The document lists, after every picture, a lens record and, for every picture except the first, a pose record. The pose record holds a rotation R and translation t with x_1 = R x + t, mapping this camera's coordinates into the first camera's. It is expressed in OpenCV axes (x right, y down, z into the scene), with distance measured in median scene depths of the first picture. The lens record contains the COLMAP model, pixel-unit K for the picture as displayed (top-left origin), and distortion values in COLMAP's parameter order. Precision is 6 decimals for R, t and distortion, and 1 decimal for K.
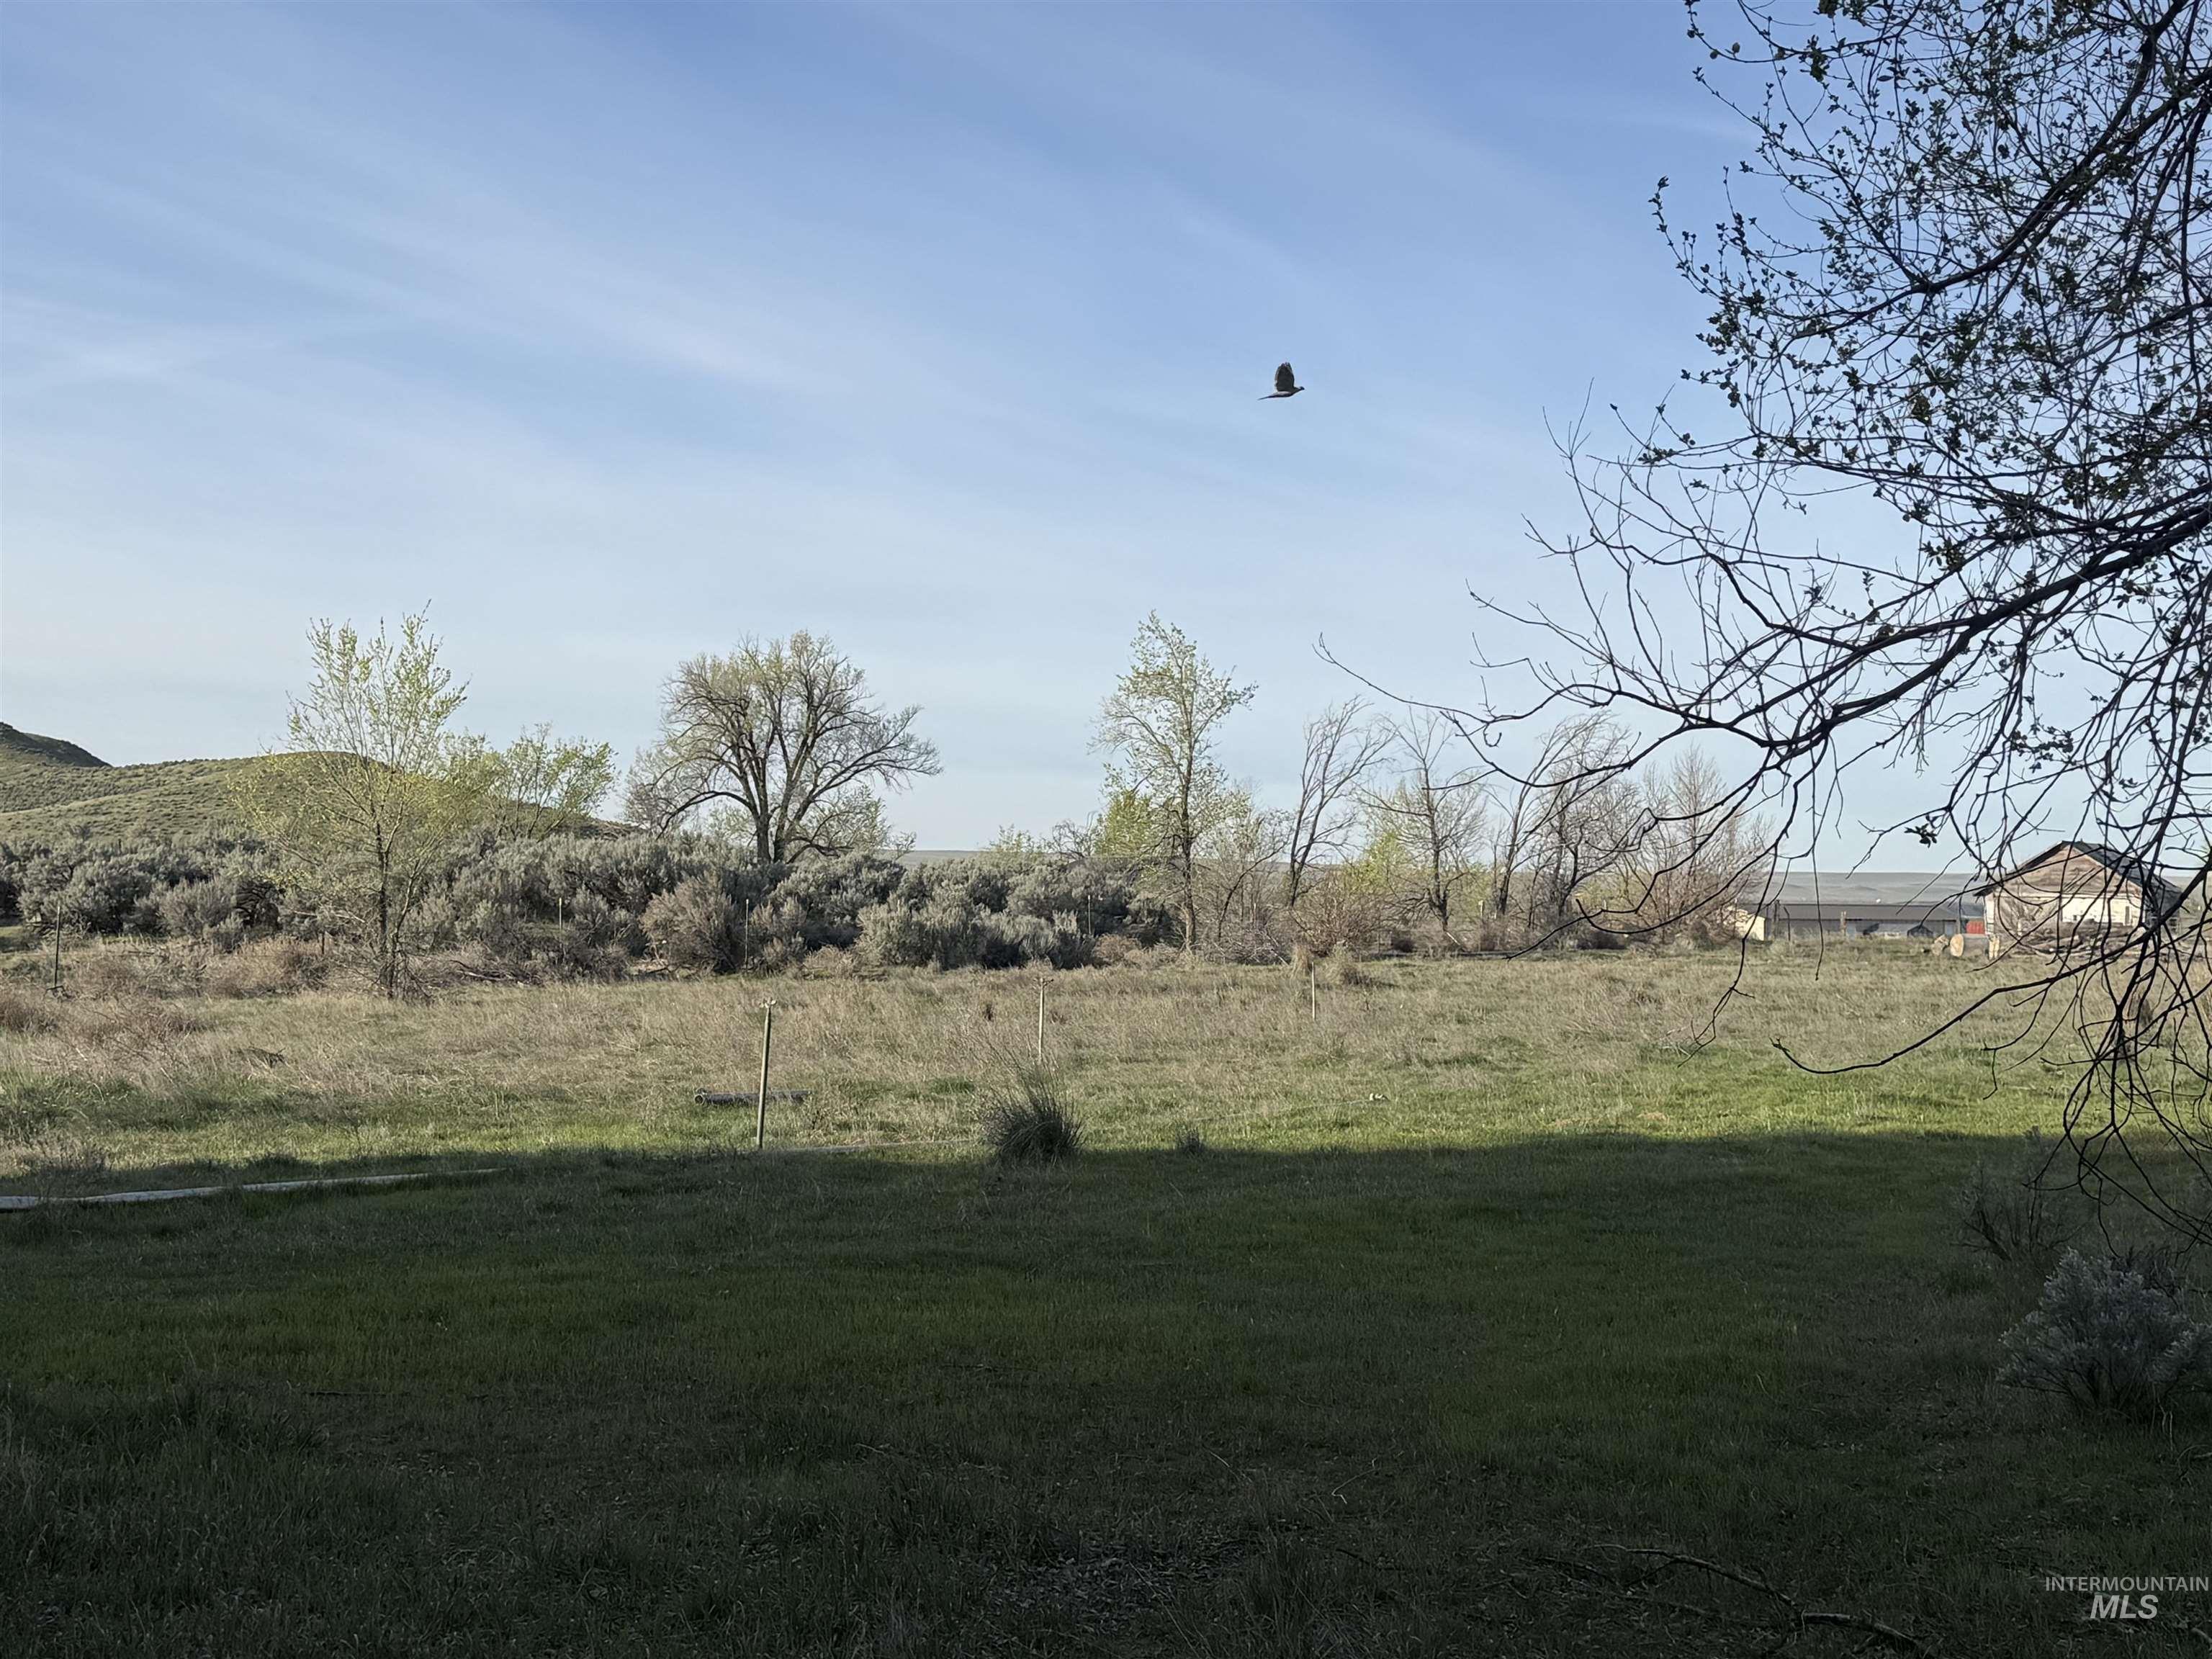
lens RADIAL K [[3005.2, 0, 1110.8], [0, 3005.2, 830.7], [0, 0, 1]] dist [0.113434, 0.000000]
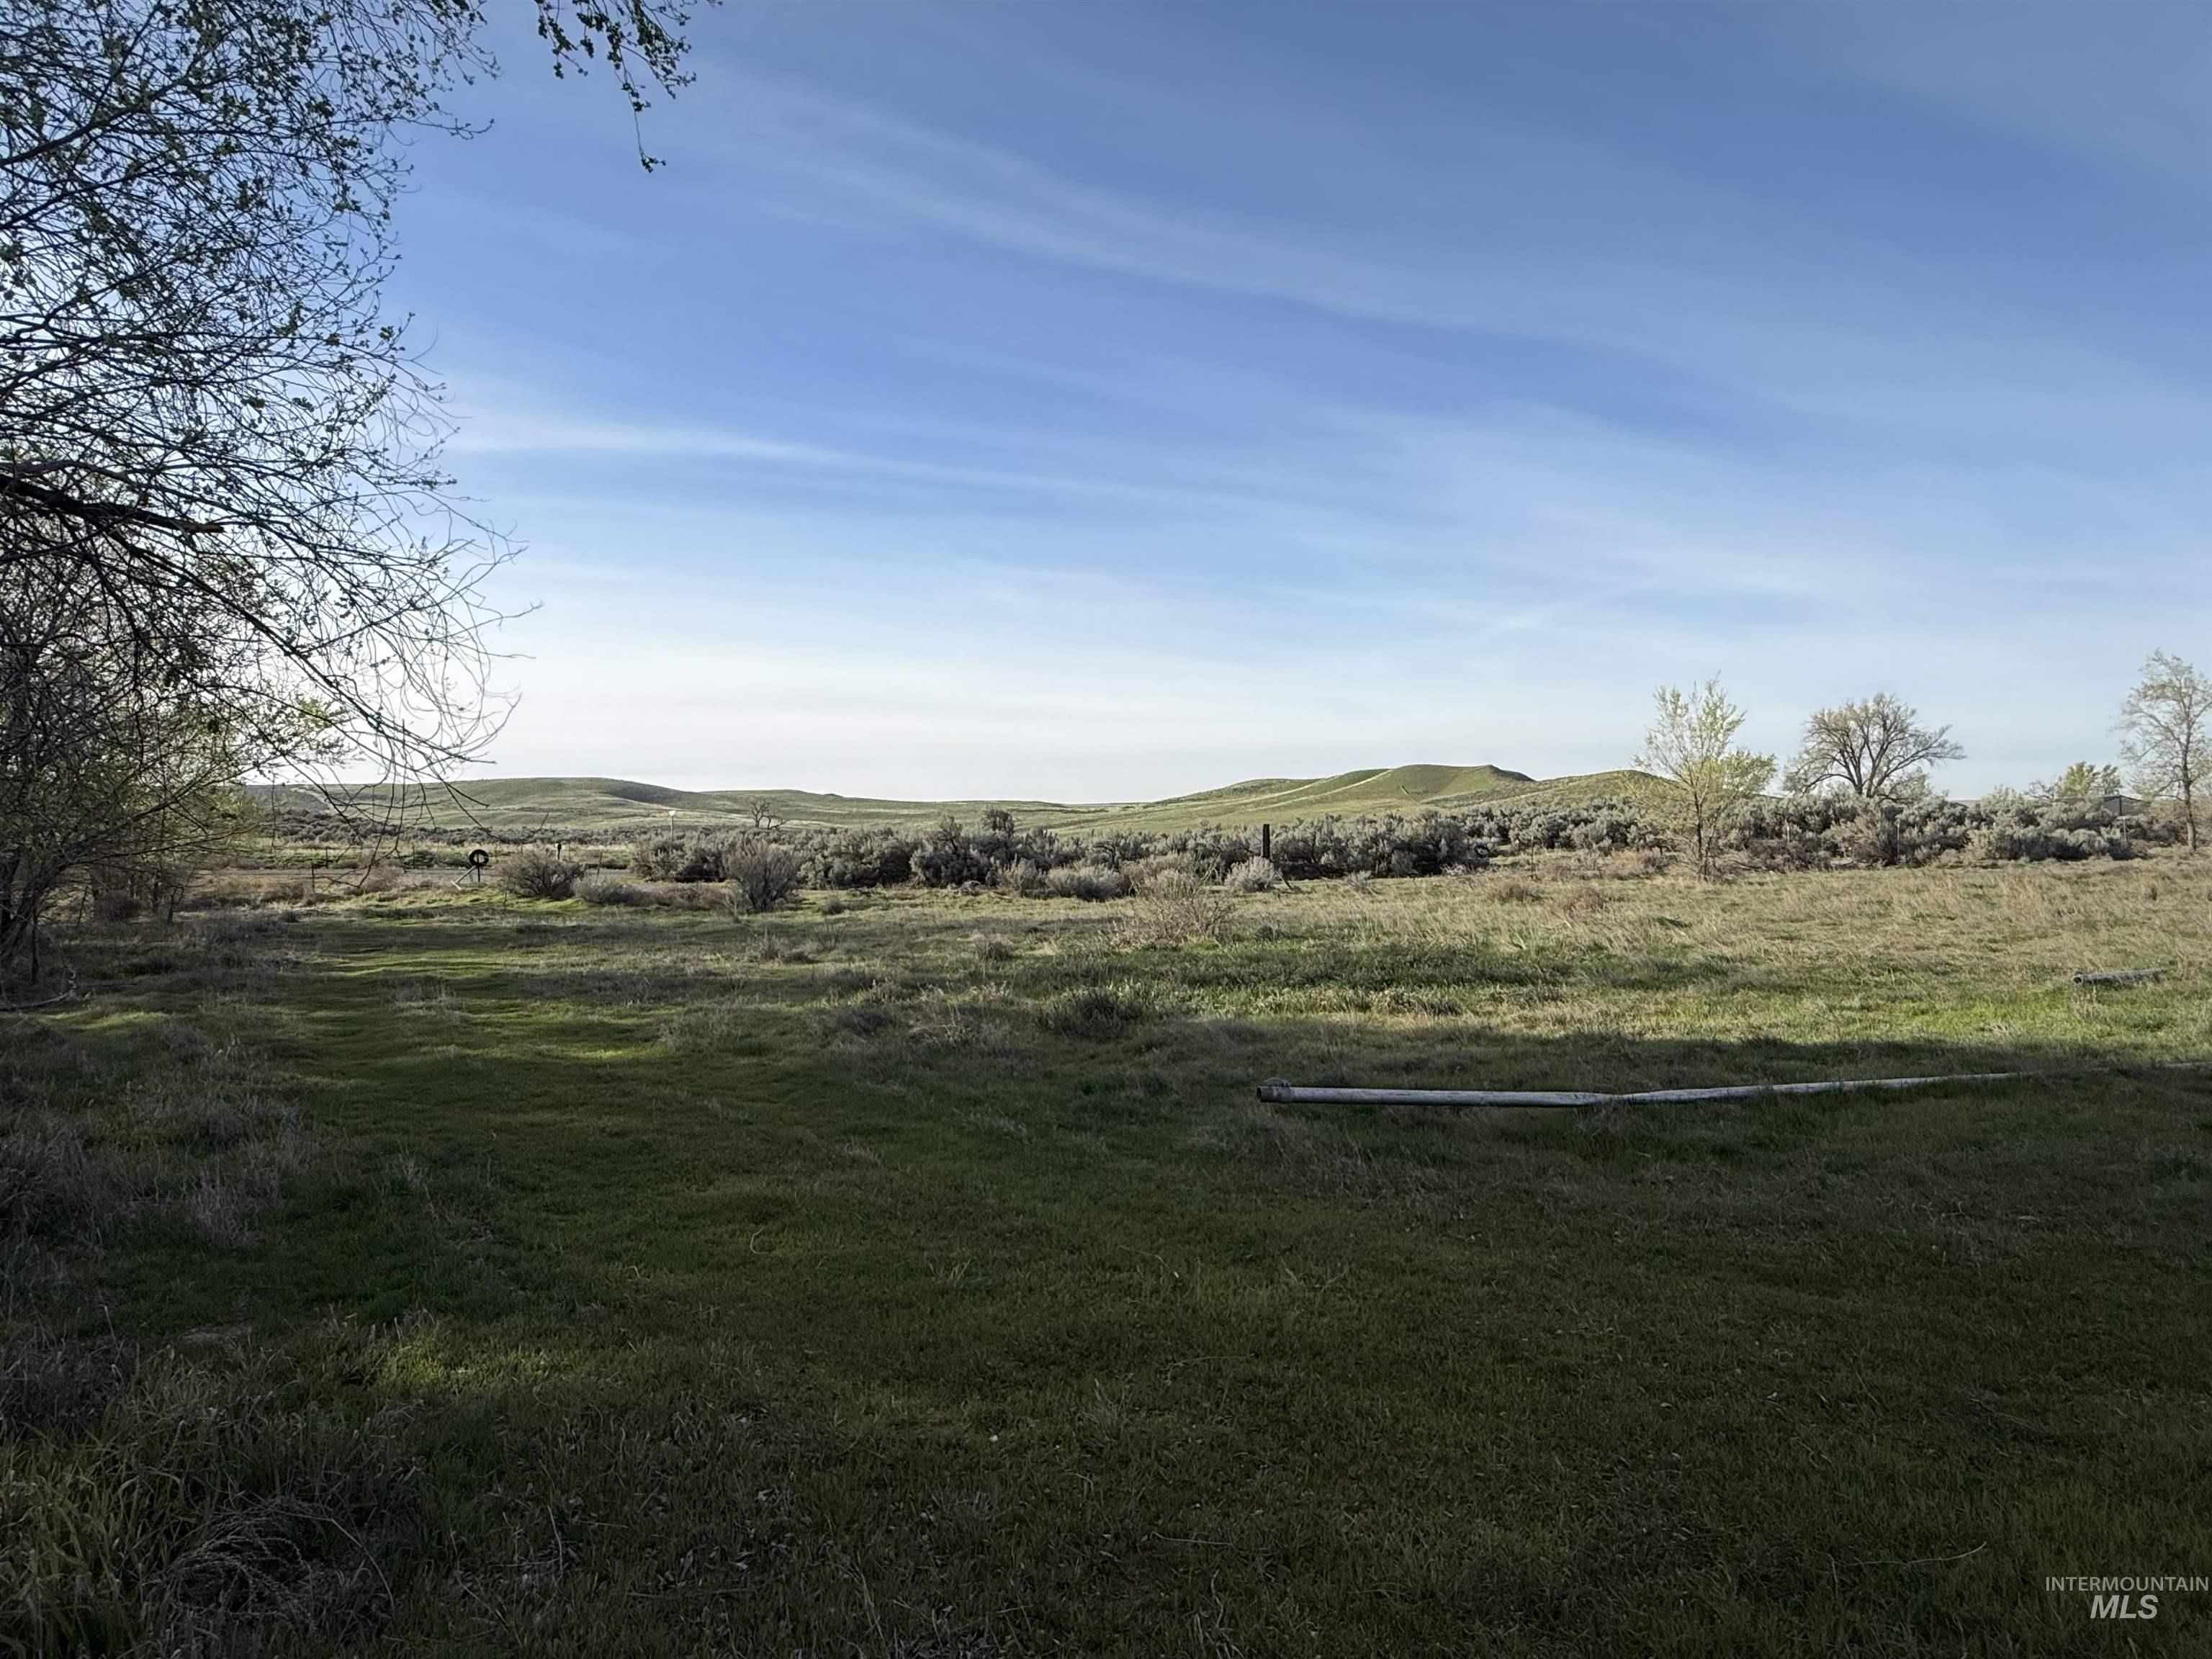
lens RADIAL K [[1163.8, 0, 1113.6], [0, 1163.8, 833.3], [0, 0, 1]] dist [-0.006692, -0.000836]
pose [[0.785733, -0.024061, -0.618098, -0.051458], [0.037814, 0.999243, 0.009172, 0.003021], [0.617409, -0.030579, 0.786048, 0.128409]]
